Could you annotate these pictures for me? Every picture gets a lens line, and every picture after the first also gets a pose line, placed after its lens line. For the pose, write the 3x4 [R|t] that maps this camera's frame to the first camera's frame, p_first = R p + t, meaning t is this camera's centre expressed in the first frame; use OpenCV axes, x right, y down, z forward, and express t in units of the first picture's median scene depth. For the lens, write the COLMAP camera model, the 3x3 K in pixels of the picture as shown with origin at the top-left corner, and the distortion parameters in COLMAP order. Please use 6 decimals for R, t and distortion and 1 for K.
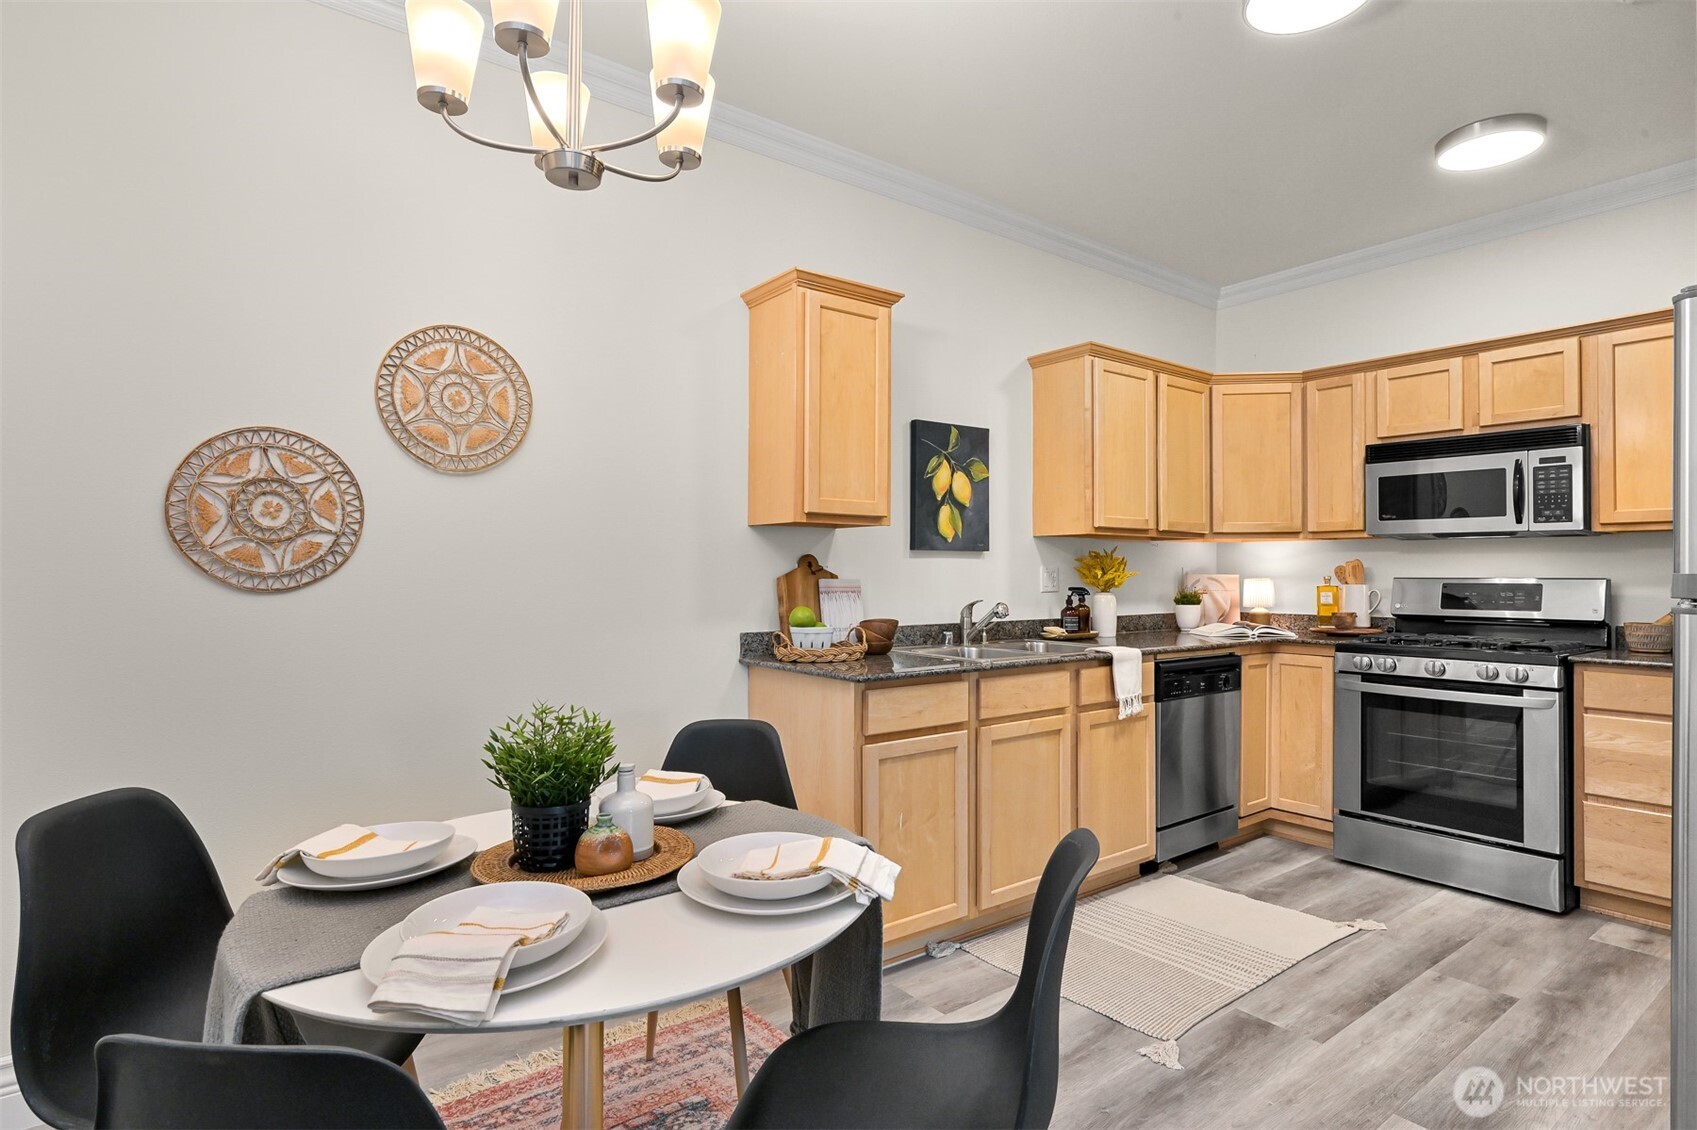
lens RADIAL K [[873.7, 0, 866.9], [0, 873.7, 565.5], [0, 0, 1]] dist [-0.002678, -0.001442]
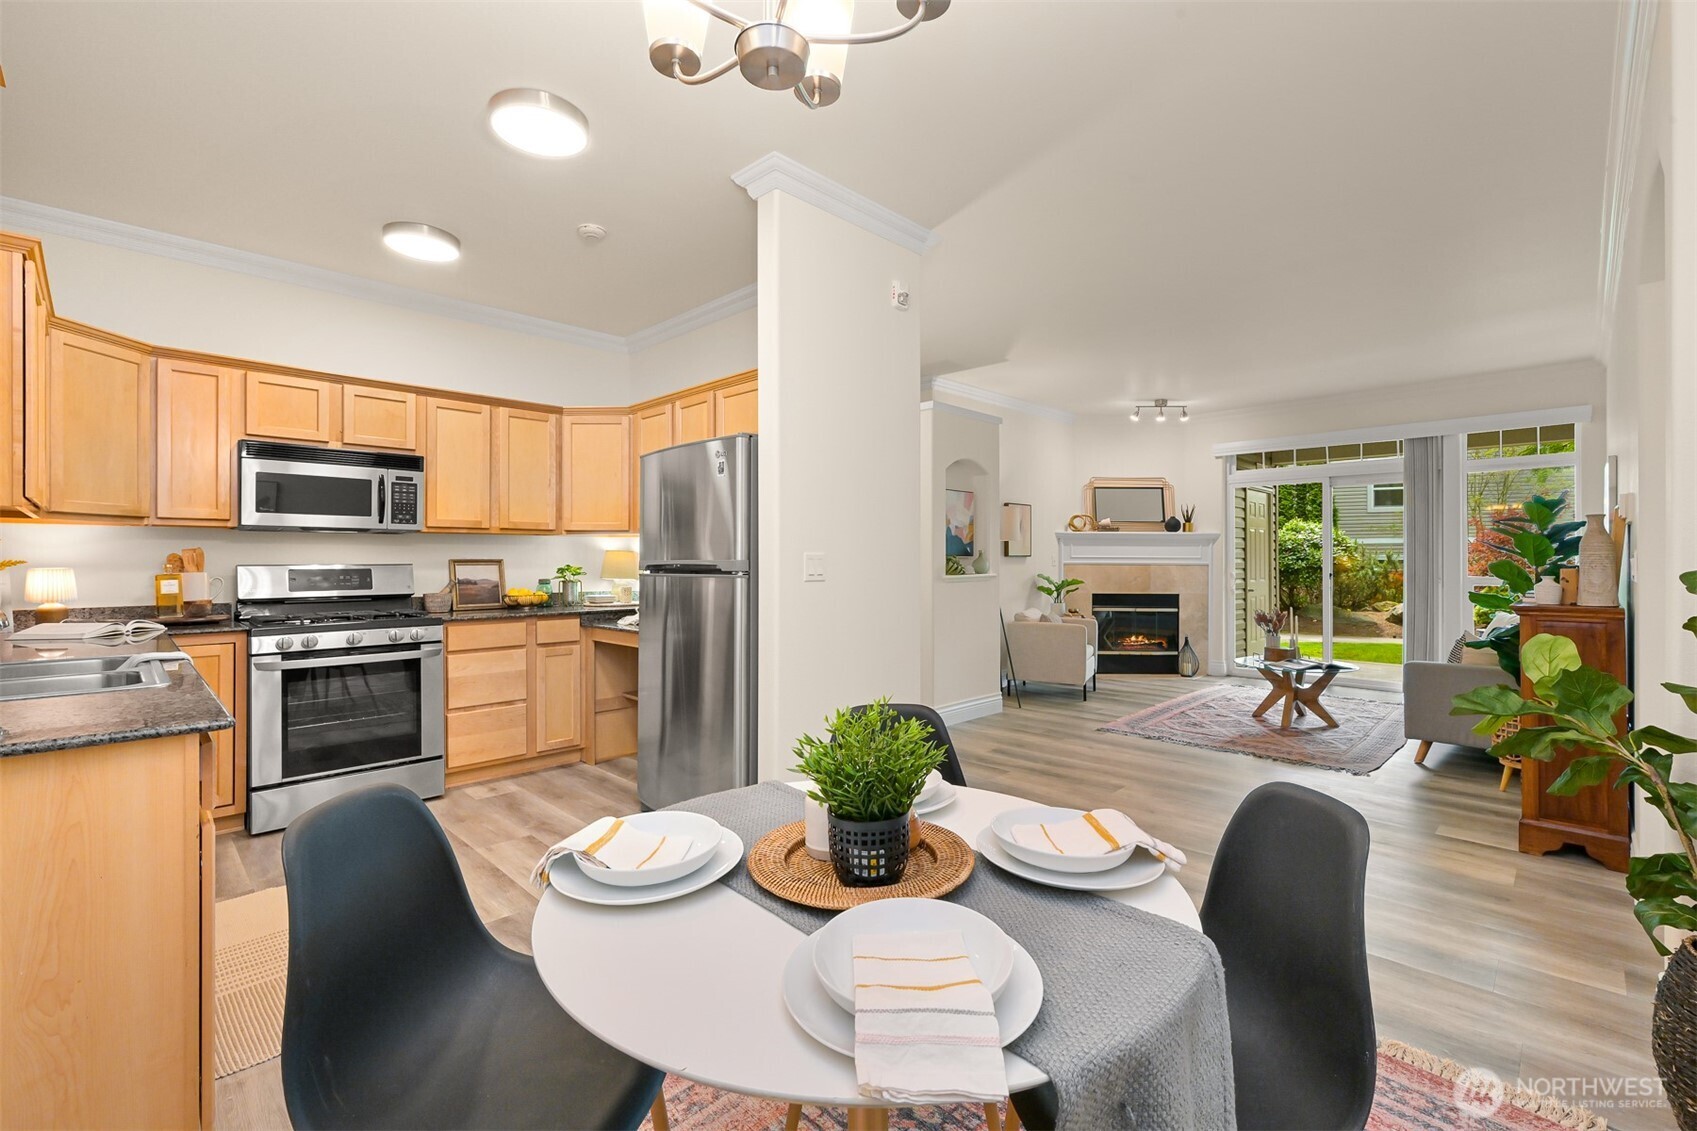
lens RADIAL K [[716.7, 0, 843.9], [0, 716.7, 560.5], [0, 0, 1]] dist [-0.003597, 0.001838]
pose [[-0.107033, -0.002204, 0.994253, -0.413311], [-0.006467, 0.999978, 0.001521, 0.002415], [-0.994234, -0.006267, -0.107045, 0.419563]]
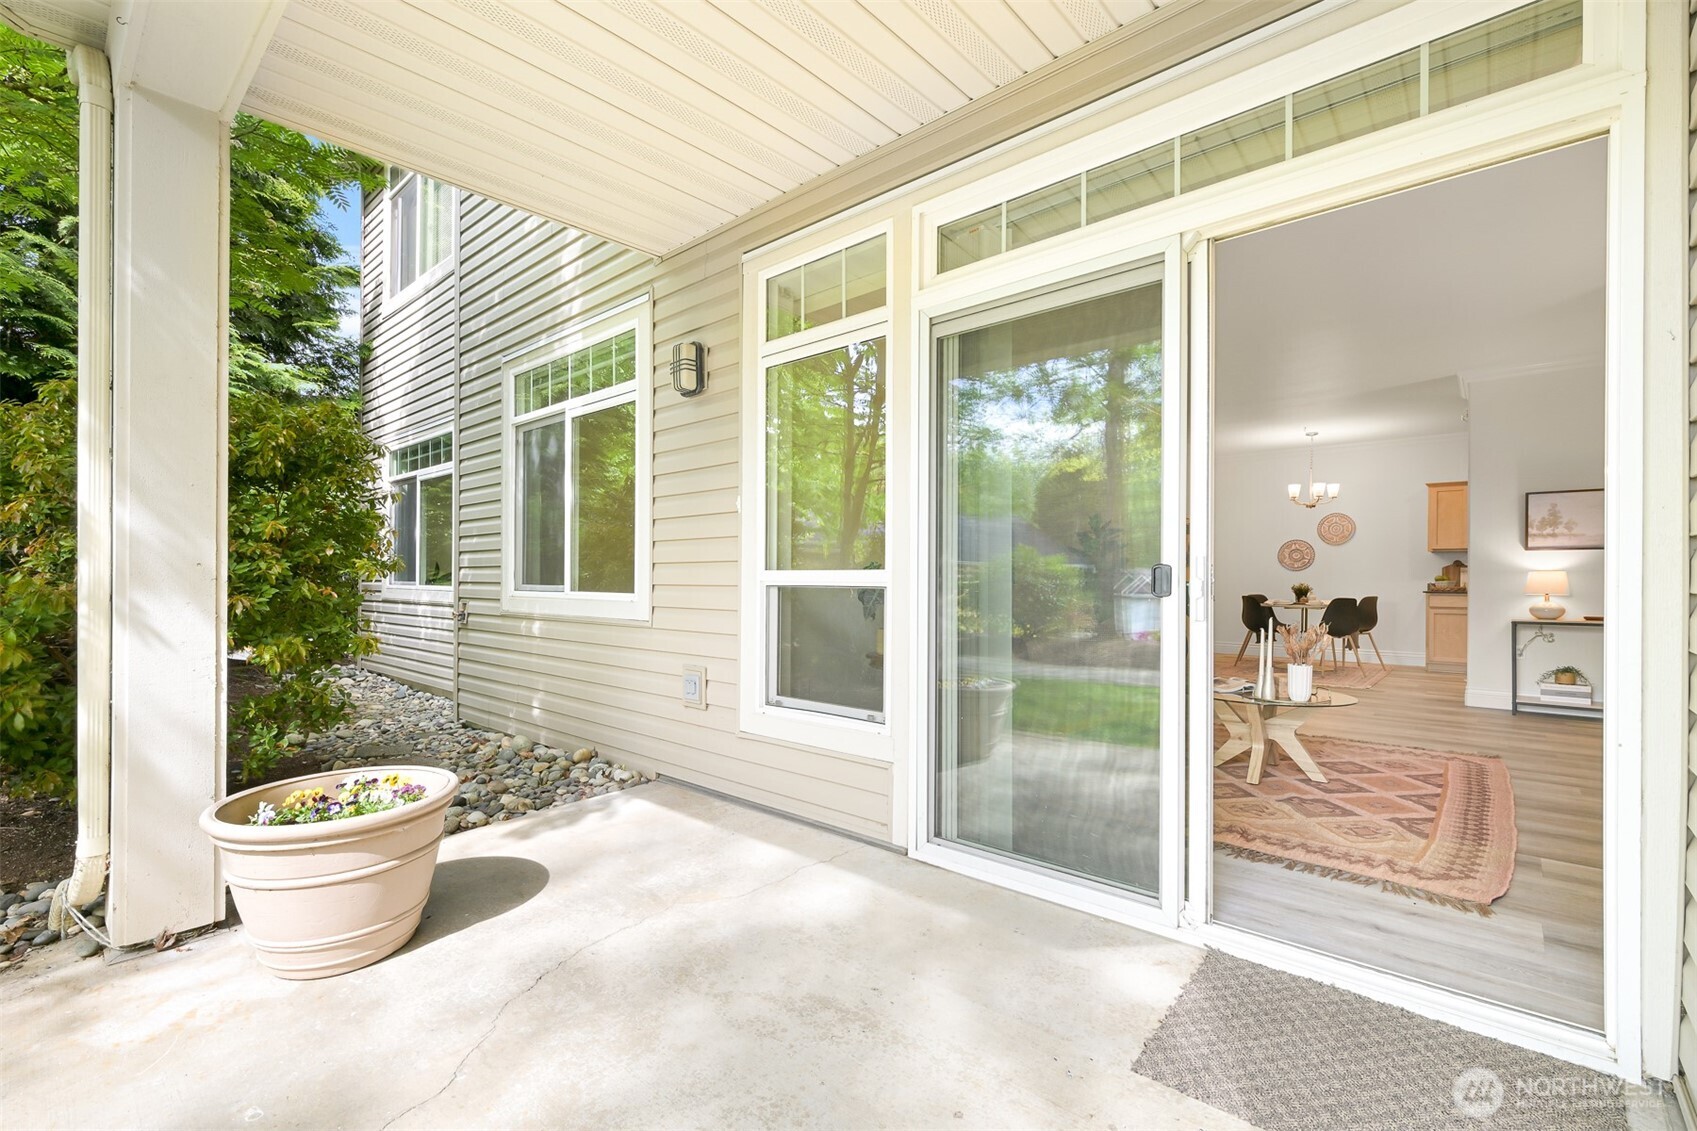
lens RADIAL K [[716.7, 0, 842.3], [0, 716.7, 576.0], [0, 0, 1]] dist [-0.003597, 0.001838]
pose [[0.182324, -0.002195, -0.983236, 1.898793], [0.006080, 0.999981, -0.001105, 0.031031], [0.983220, -0.005777, 0.182334, -1.543925]]
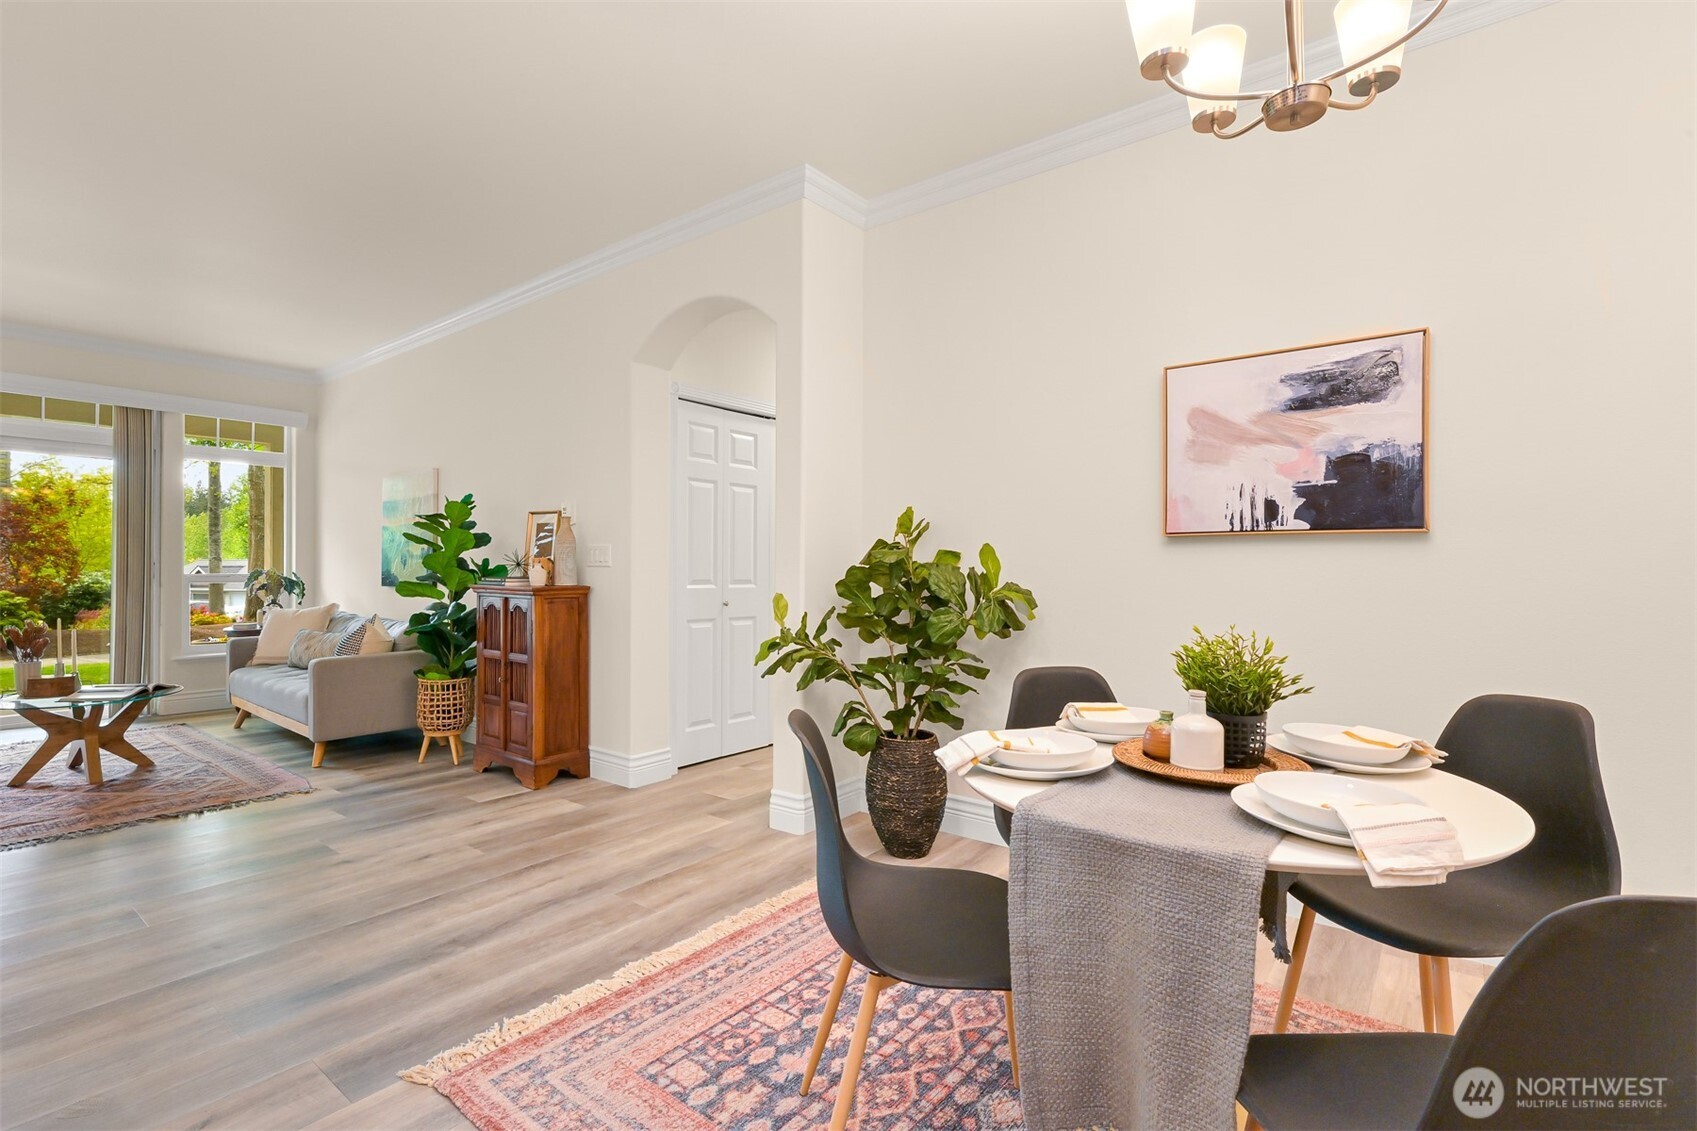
lens RADIAL K [[793.0, 0, 839.4], [0, 793.0, 557.6], [0, 0, 1]] dist [0.003271, -0.000330]
pose [[-0.974999, -0.008505, -0.222048, 0.159828], [-0.003907, 0.999769, -0.021140, 0.031267], [0.222177, -0.019744, -0.974806, 0.739115]]
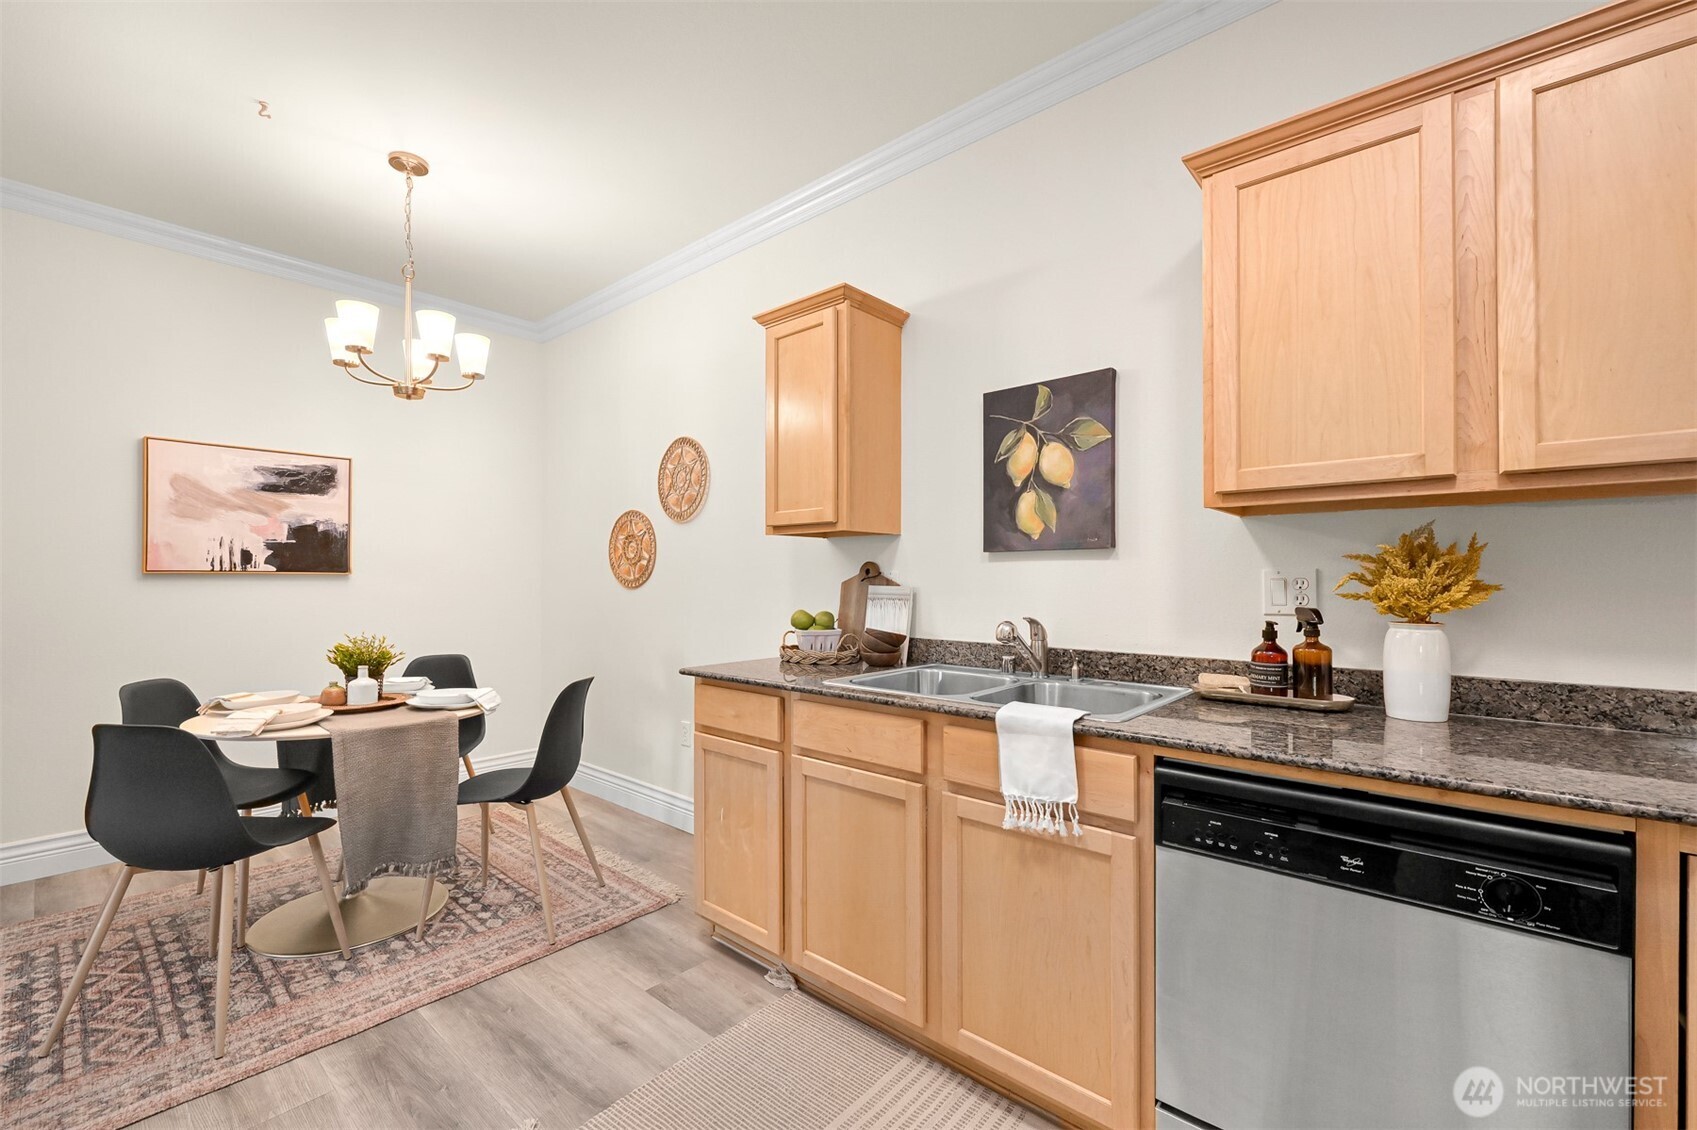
lens RADIAL K [[716.7, 0, 857.4], [0, 716.7, 565.8], [0, 0, 1]] dist [-0.003597, 0.001838]
pose [[0.181550, -0.016607, -0.983242, 0.686235], [0.008787, 0.999845, -0.015265, 0.004573], [0.983343, -0.005869, 0.181667, 0.744620]]
